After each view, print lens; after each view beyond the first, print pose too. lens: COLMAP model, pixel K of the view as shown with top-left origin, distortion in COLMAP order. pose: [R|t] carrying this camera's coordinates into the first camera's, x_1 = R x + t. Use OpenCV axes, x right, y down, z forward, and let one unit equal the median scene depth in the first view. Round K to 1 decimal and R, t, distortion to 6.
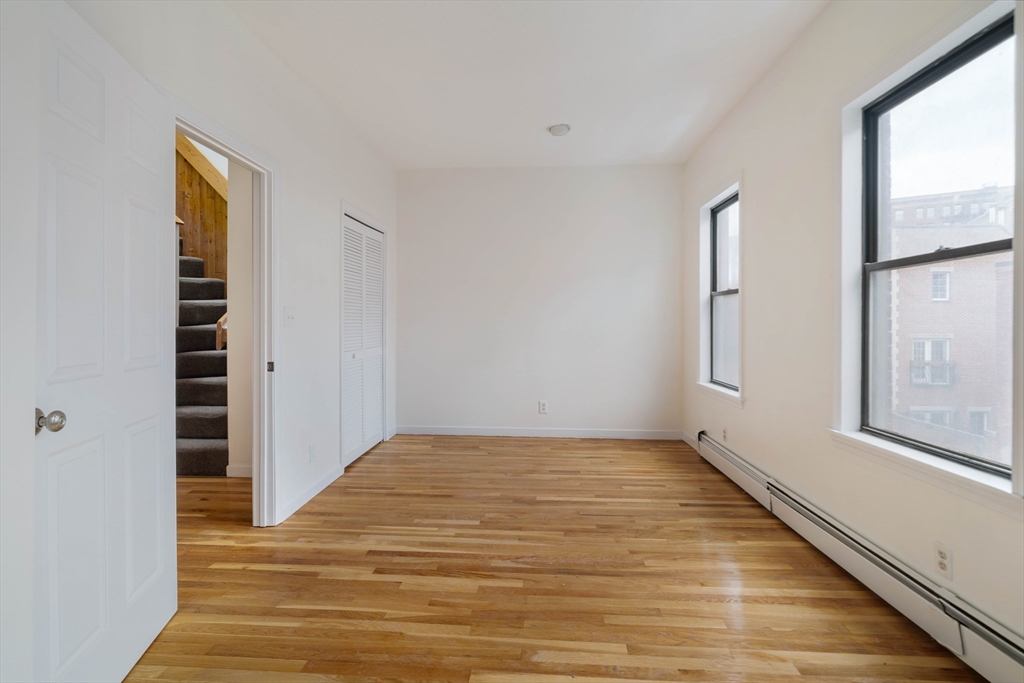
lens RADIAL K [[467.5, 0, 520.3], [0, 467.5, 332.8], [0, 0, 1]] dist [-0.011402, 0.002992]
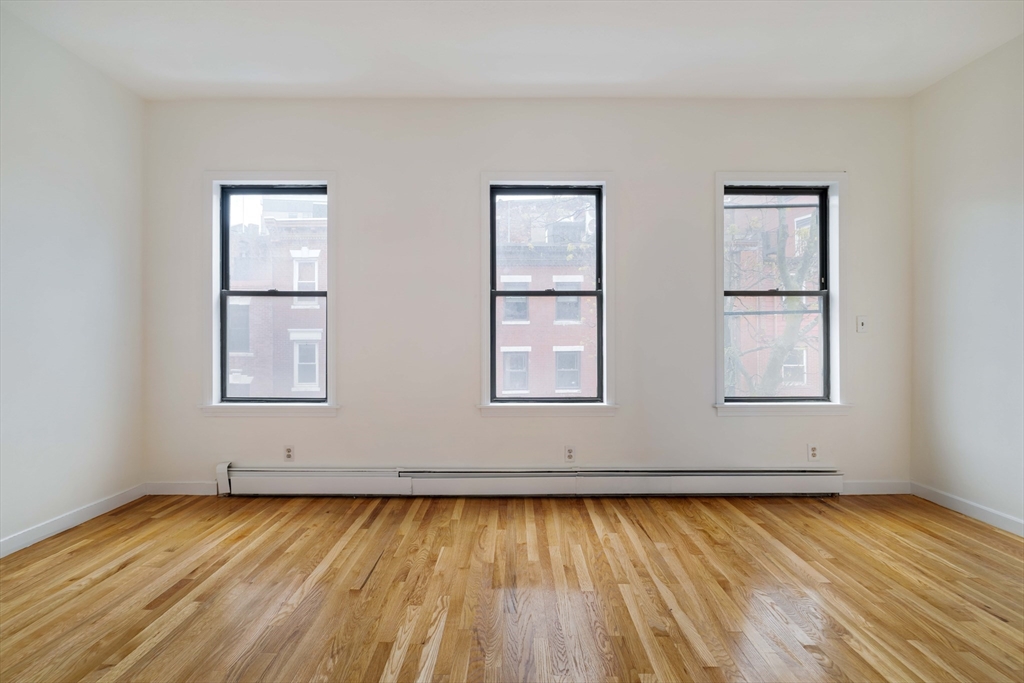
lens RADIAL K [[467.5, 0, 502.5], [0, 467.5, 340.3], [0, 0, 1]] dist [-0.011402, 0.002992]
pose [[-0.038329, -0.007263, 0.999239, -0.733004], [0.012206, 0.999896, 0.007736, -0.001905], [-0.999191, 0.012494, -0.038236, 0.972592]]
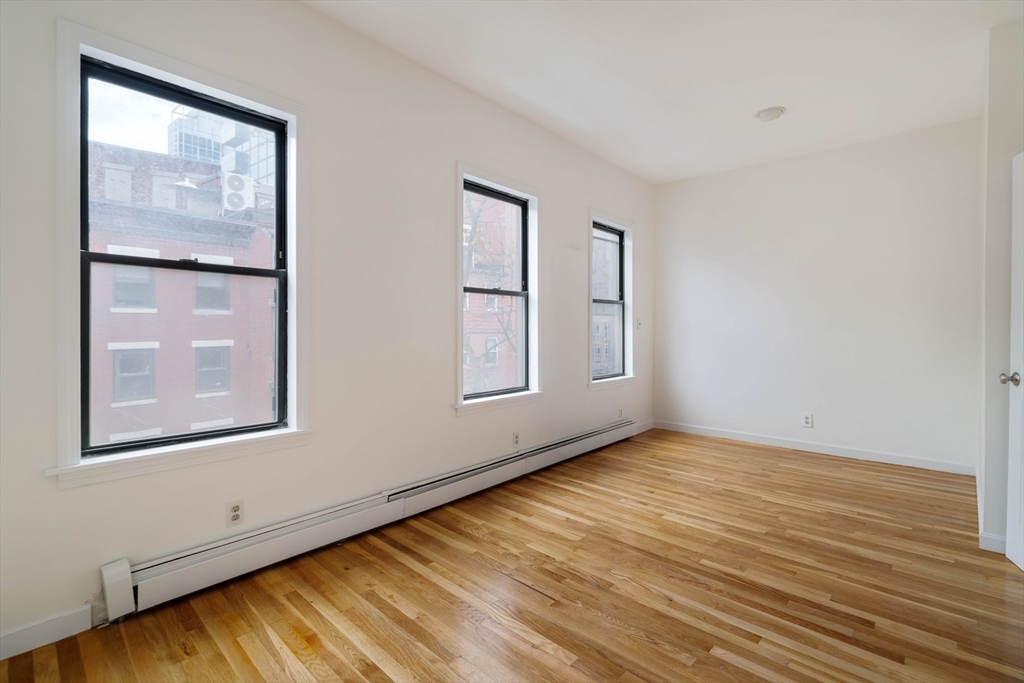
lens RADIAL K [[467.5, 0, 514.6], [0, 467.5, 337.9], [0, 0, 1]] dist [-0.011402, 0.002992]
pose [[-0.770585, -0.014899, 0.637163, -0.317121], [0.004848, 0.999561, 0.029236, -0.029061], [-0.637319, 0.025618, -0.770174, 1.907414]]
